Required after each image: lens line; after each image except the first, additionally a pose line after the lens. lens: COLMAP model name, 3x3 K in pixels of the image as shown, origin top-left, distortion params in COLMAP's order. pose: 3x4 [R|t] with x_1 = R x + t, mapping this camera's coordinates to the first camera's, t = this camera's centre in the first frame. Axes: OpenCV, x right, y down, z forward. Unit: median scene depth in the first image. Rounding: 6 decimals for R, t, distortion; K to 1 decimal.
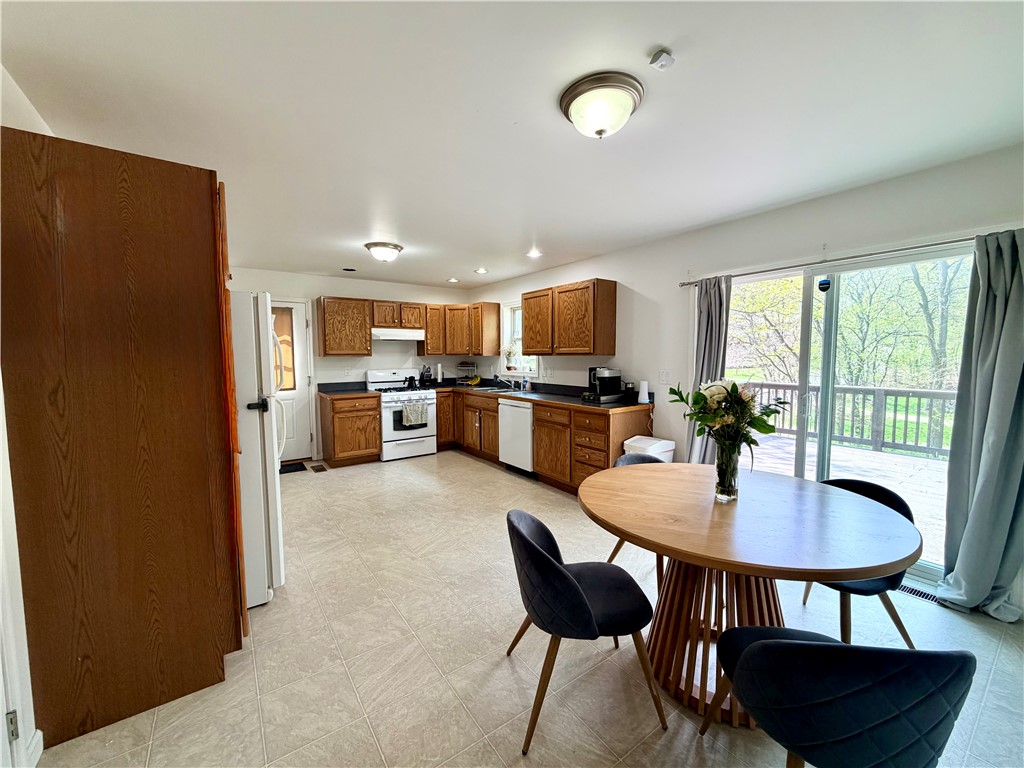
lens RADIAL K [[408.9, 0, 509.8], [0, 408.9, 382.9], [0, 0, 1]] dist [-0.002052, 0.000662]
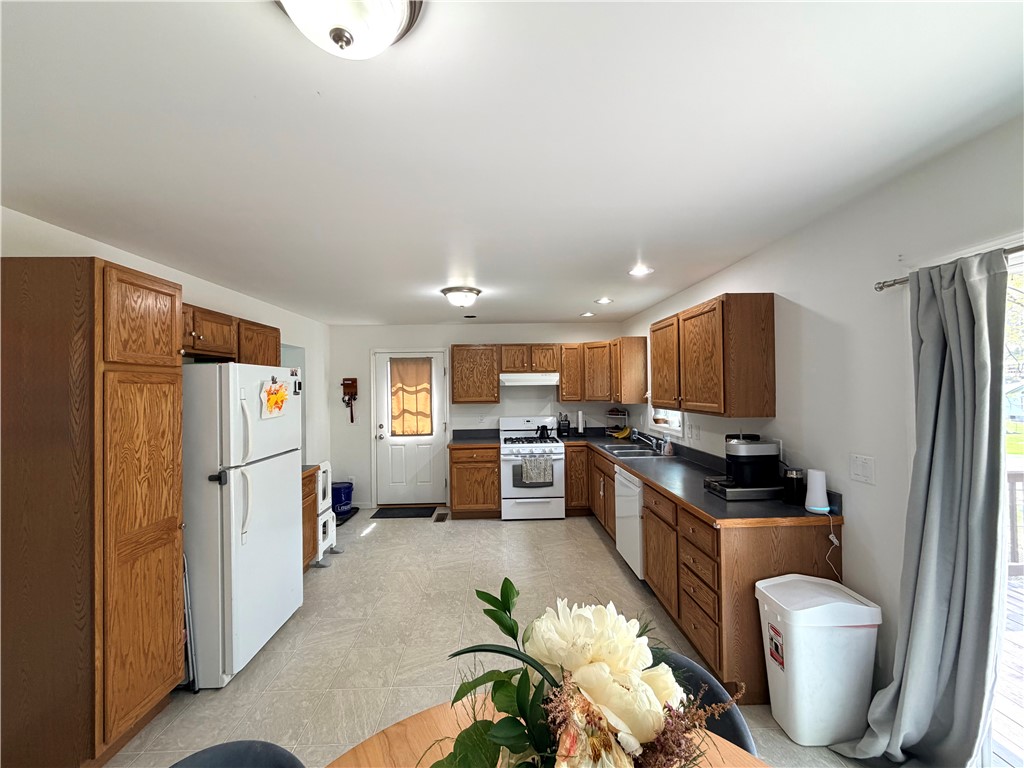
lens RADIAL K [[408.9, 0, 507.8], [0, 408.9, 383.0], [0, 0, 1]] dist [-0.002052, 0.000662]
pose [[0.830136, -0.013137, -0.557407, 0.219814], [-0.027997, 0.997479, -0.065204, -0.054664], [0.556858, 0.069734, 0.827675, 0.240950]]
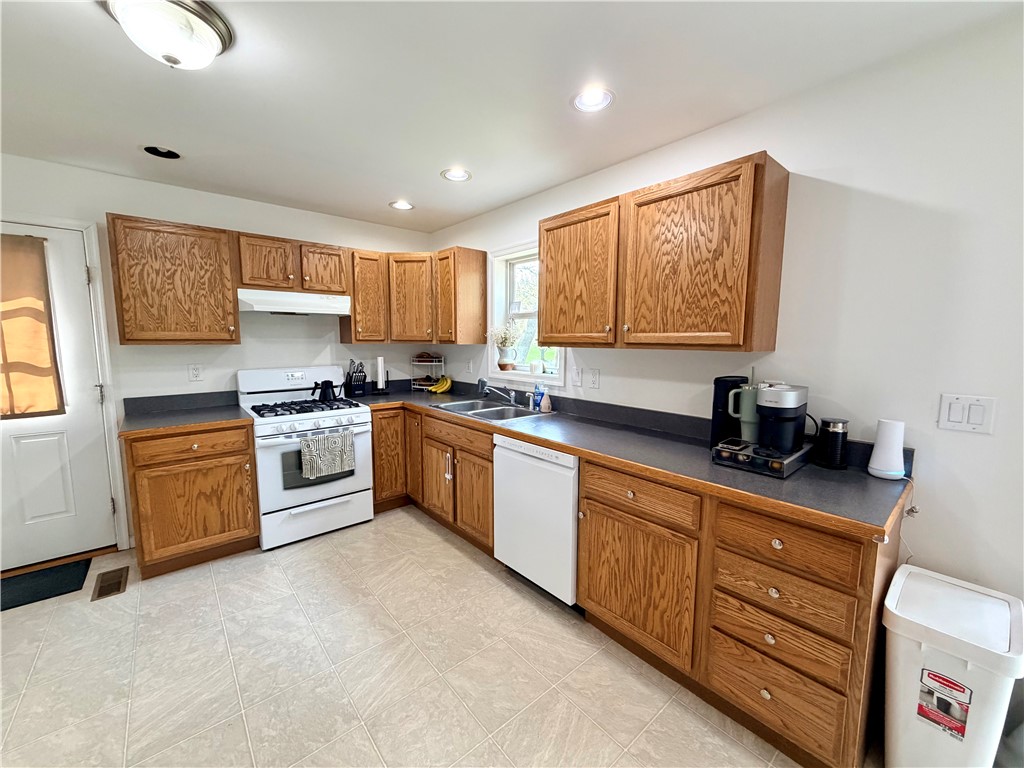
lens RADIAL K [[408.9, 0, 509.7], [0, 408.9, 385.0], [0, 0, 1]] dist [-0.002052, 0.000662]
pose [[0.996118, -0.000641, 0.088027, -0.048782], [-0.003333, 0.998982, 0.044990, -0.040566], [-0.087967, -0.045109, 0.995102, 0.489494]]
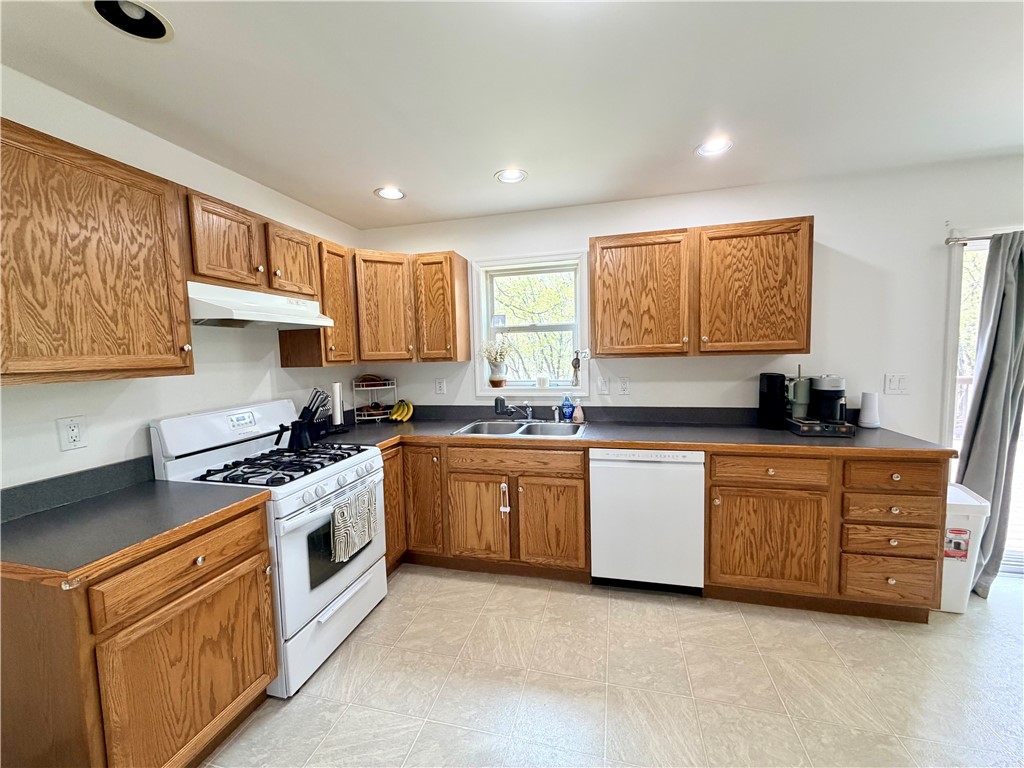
lens RADIAL K [[408.9, 0, 510.5], [0, 408.9, 384.6], [0, 0, 1]] dist [-0.002052, 0.000662]
pose [[0.764367, -0.067253, 0.641264, -0.377487], [0.067595, 0.997423, 0.024034, -0.051717], [-0.641228, 0.024976, 0.766944, 0.657042]]
